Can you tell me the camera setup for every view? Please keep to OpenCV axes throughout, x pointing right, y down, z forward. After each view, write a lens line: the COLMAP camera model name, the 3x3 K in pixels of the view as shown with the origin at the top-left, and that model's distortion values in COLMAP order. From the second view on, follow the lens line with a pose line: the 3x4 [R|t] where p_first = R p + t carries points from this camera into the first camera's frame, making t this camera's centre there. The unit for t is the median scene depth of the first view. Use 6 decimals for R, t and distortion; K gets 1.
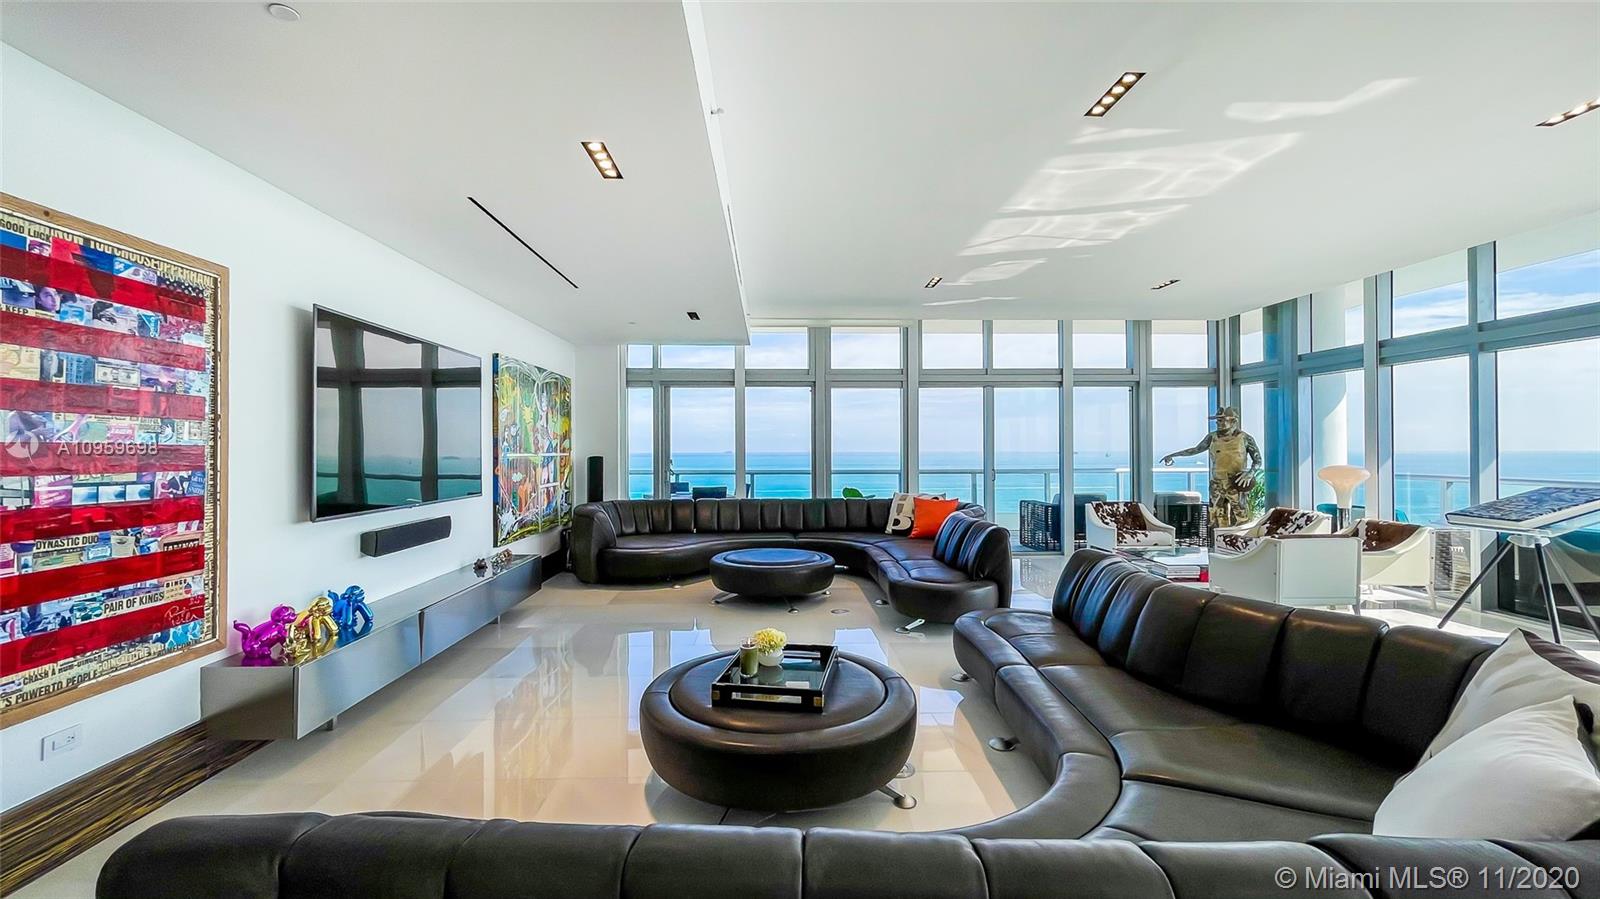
lens RADIAL K [[655.6, 0, 797.4], [0, 655.6, 452.9], [0, 0, 1]] dist [-0.006440, -0.000104]
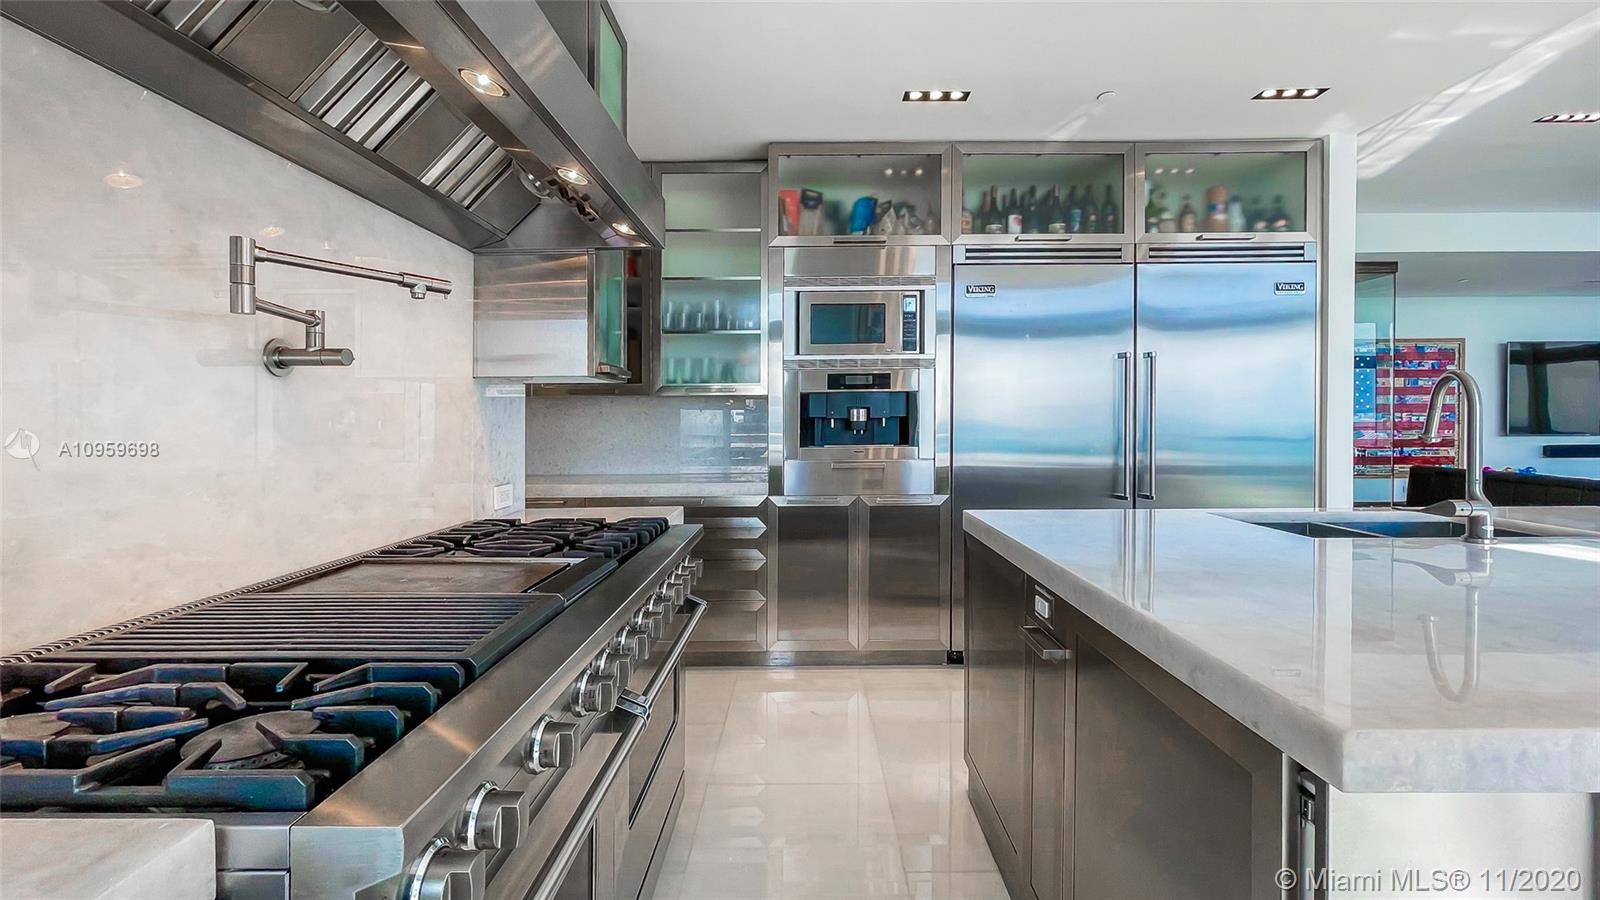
lens RADIAL K [[655.6, 0, 812.8], [0, 655.6, 414.7], [0, 0, 1]] dist [-0.006440, -0.000104]
pose [[-0.038830, 0.006942, -0.999222, 2.312829], [0.003223, 0.999972, 0.006822, 0.008490], [0.999241, -0.002956, -0.038851, -1.916360]]
